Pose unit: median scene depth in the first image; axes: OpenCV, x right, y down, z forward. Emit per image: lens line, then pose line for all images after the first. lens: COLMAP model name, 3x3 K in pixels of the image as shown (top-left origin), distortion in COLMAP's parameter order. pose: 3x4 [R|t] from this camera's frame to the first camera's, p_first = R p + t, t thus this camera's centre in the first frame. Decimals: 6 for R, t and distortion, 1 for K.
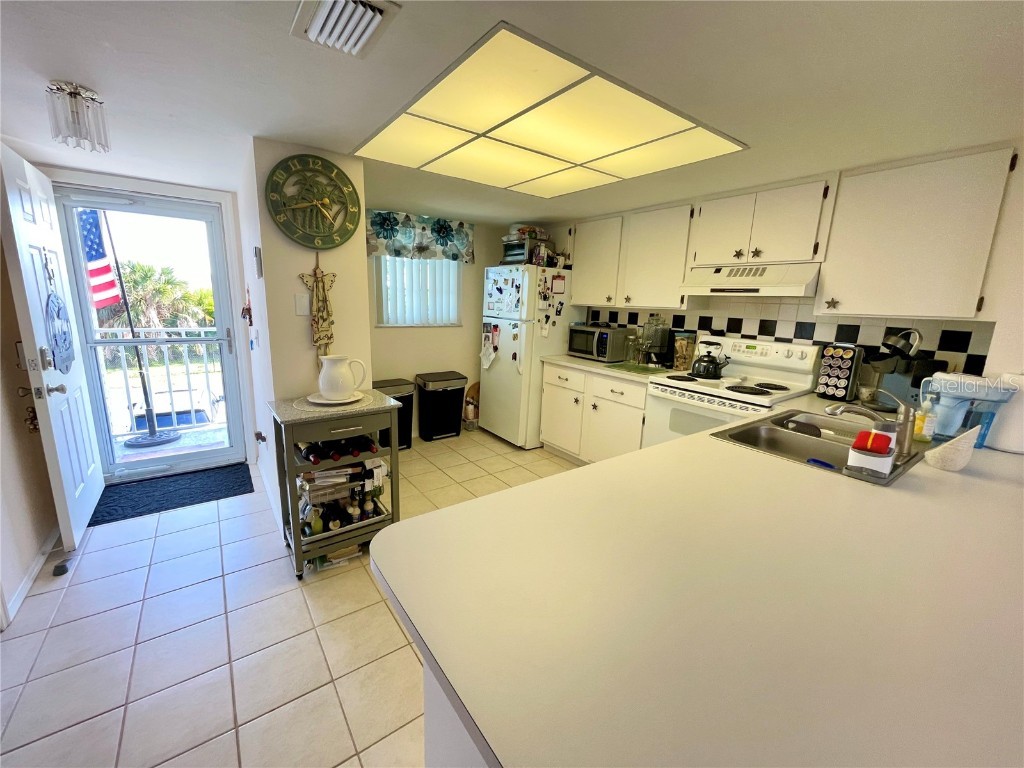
lens RADIAL K [[413.5, 0, 507.2], [0, 413.5, 385.2], [0, 0, 1]] dist [0.000393, -0.000316]
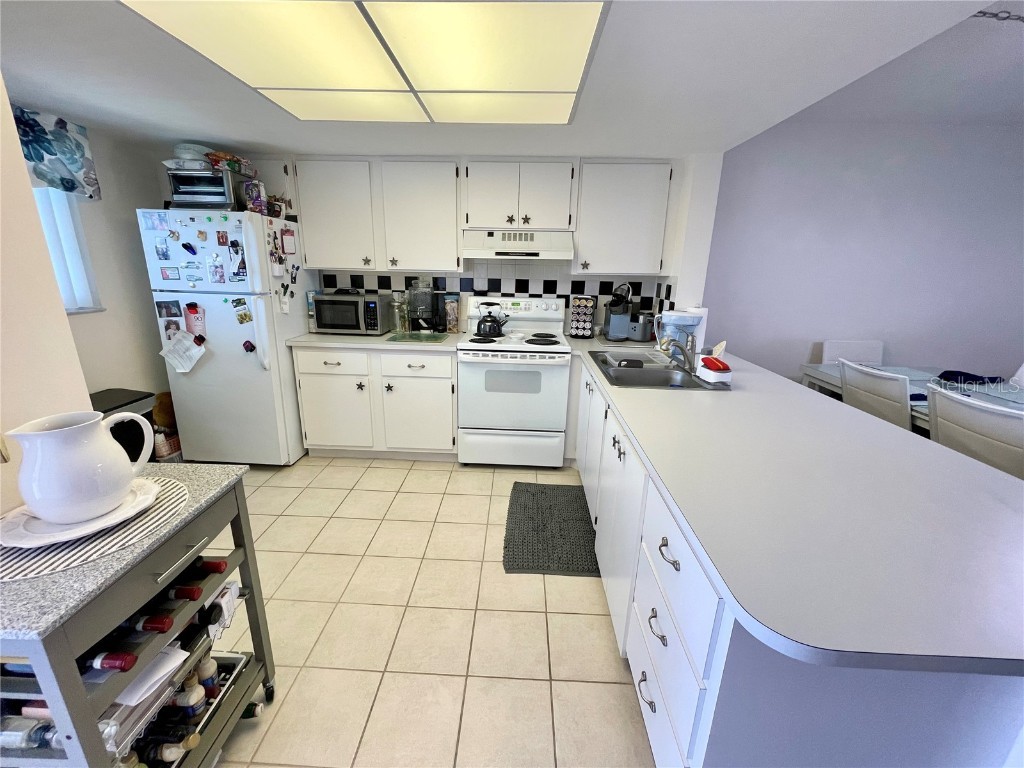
lens RADIAL K [[413.5, 0, 507.2], [0, 413.5, 385.2], [0, 0, 1]] dist [0.000393, -0.000316]
pose [[0.618326, -0.238080, 0.748993, -0.261696], [0.159911, 0.971189, 0.176694, -0.061893], [-0.769481, 0.010518, 0.638583, 0.224749]]
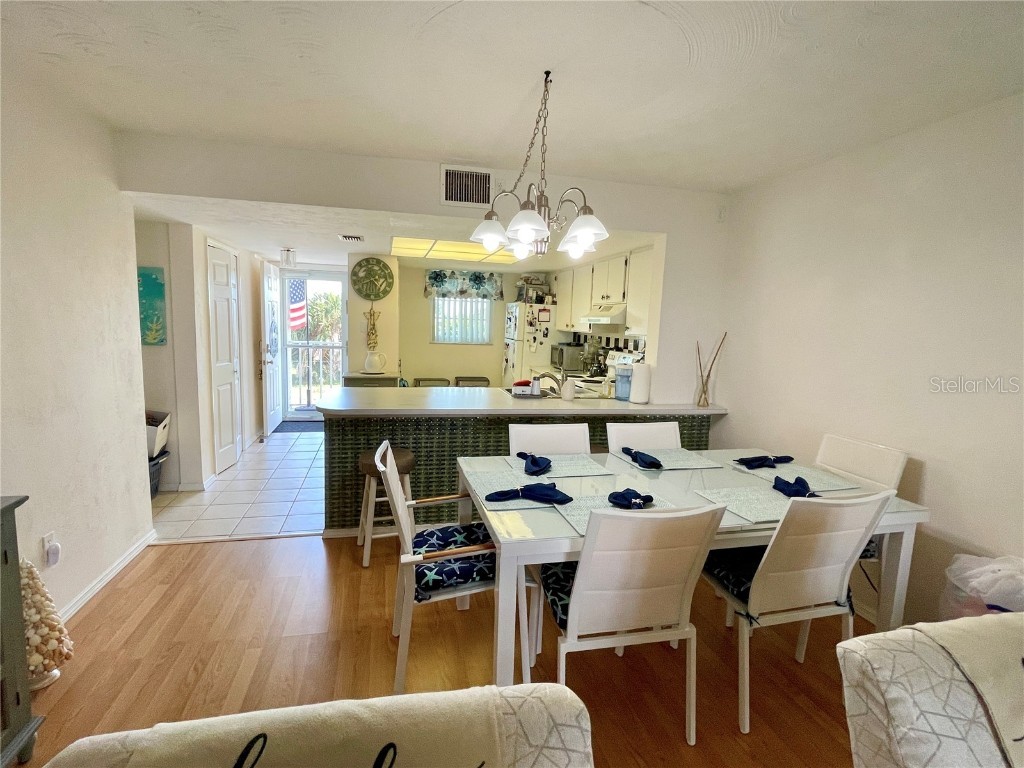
lens RADIAL K [[503.2, 0, 506.6], [0, 503.2, 386.4], [0, 0, 1]] dist [-0.000952, -0.000067]
pose [[0.921899, 0.051851, -0.383944, 0.691829], [-0.085762, 0.993731, -0.071723, 0.132307], [0.377818, 0.099049, 0.920566, -0.611833]]
